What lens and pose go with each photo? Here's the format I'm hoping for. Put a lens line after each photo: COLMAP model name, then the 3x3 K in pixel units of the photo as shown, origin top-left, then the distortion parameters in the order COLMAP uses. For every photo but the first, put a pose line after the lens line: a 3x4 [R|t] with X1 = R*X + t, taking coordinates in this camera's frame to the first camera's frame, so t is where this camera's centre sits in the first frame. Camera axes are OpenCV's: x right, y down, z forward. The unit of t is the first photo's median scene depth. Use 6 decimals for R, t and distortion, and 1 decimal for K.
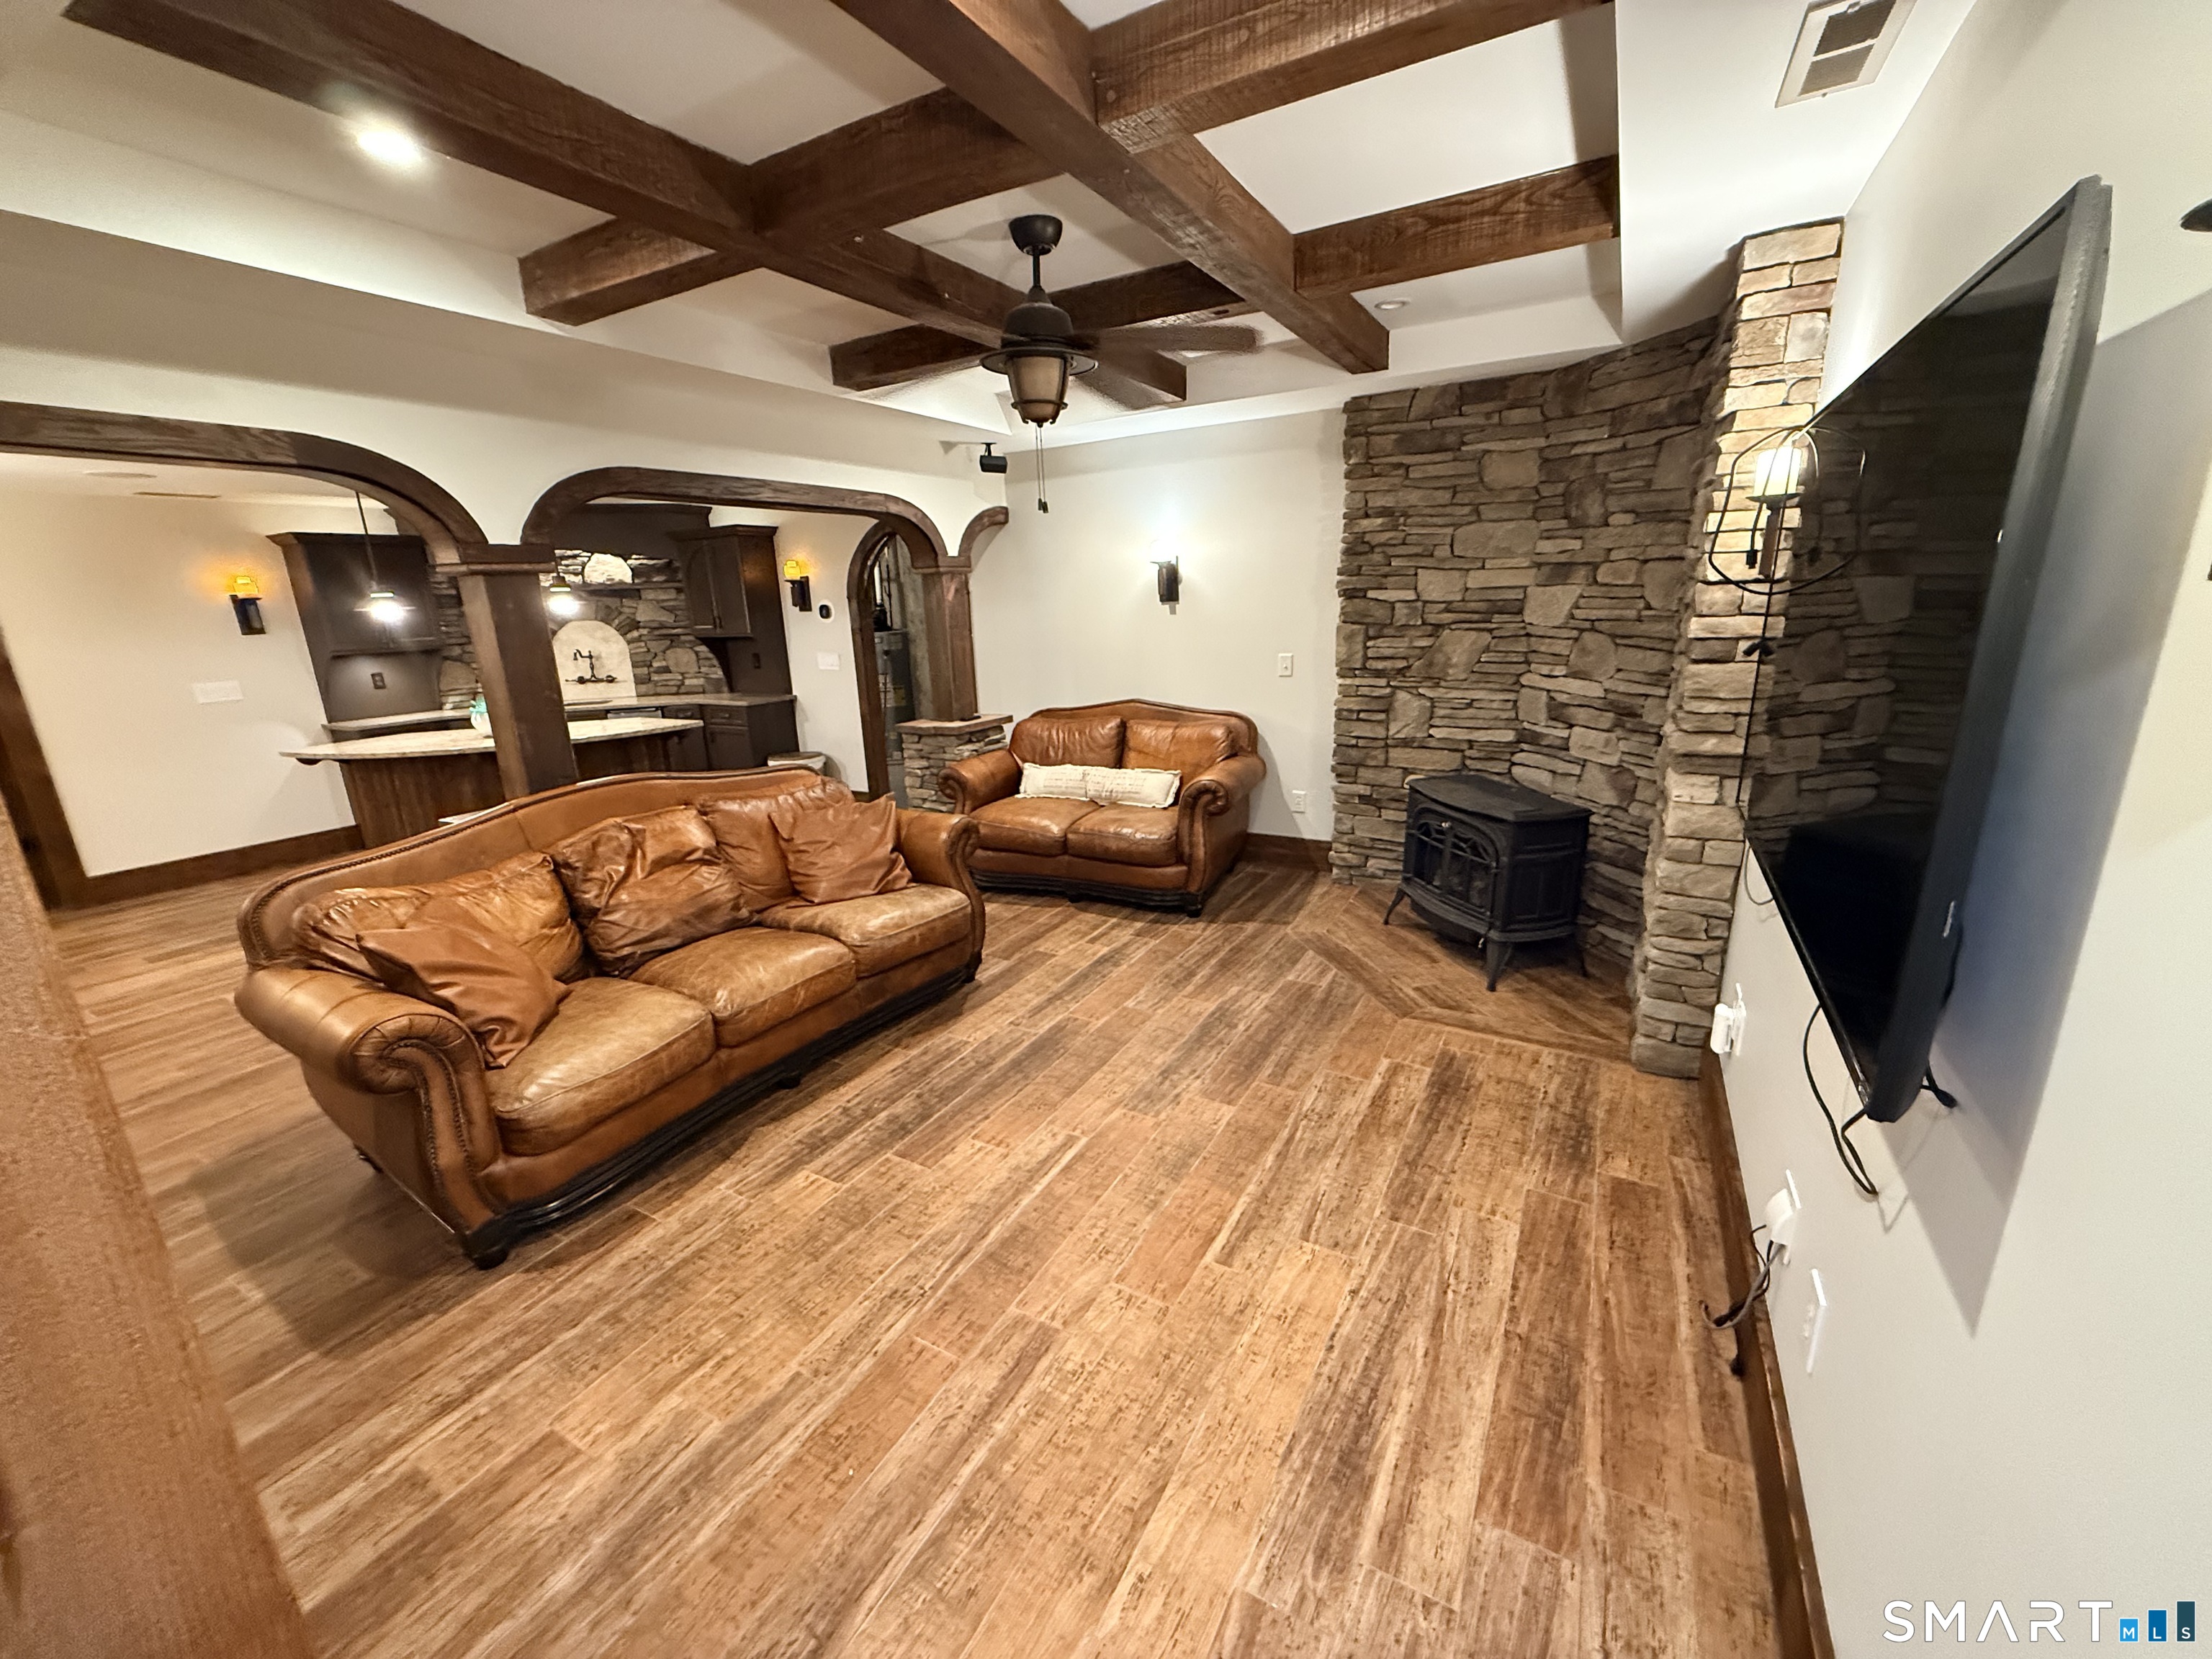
lens RADIAL K [[879.0, 0, 1103.2], [0, 879.0, 825.8], [0, 0, 1]] dist [0.000911, 0.000165]
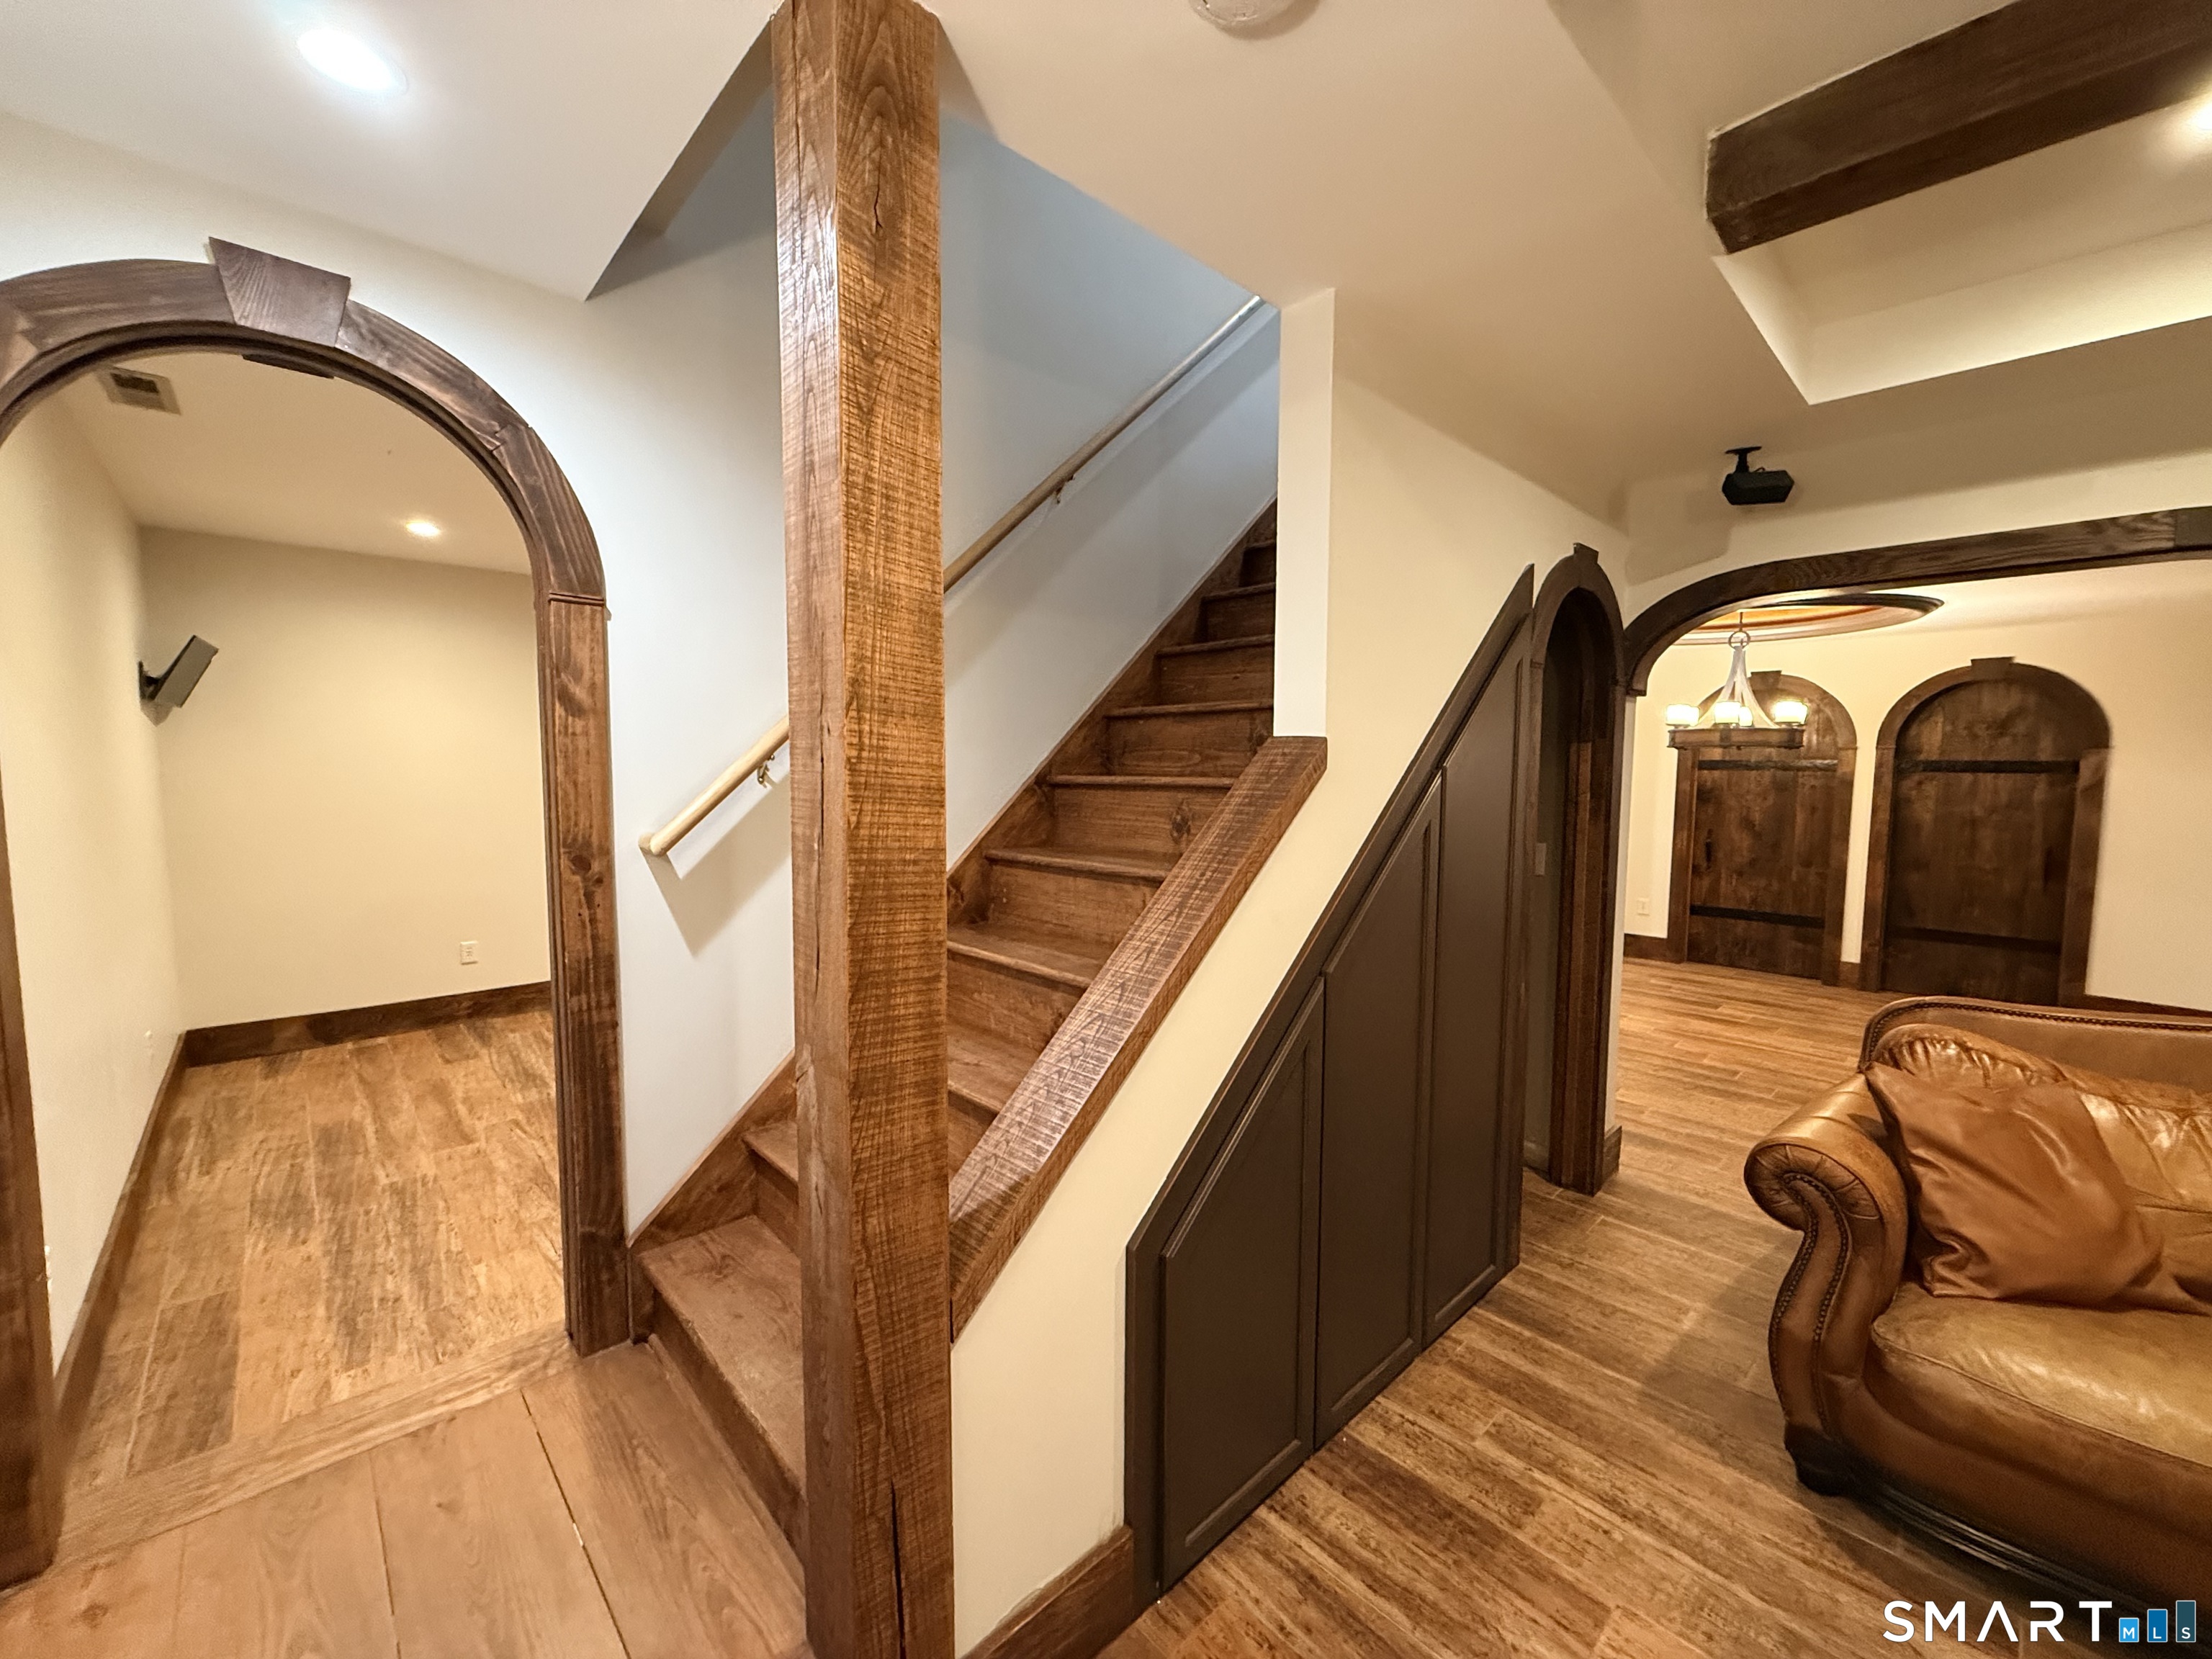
lens RADIAL K [[879.0, 0, 1104.3], [0, 879.0, 830.1], [0, 0, 1]] dist [0.000911, 0.000165]
pose [[-0.292358, 0.110529, -0.949900, 0.225784], [-0.242539, 0.952251, 0.185451, -0.082954], [0.925041, 0.284606, -0.251591, 0.426609]]
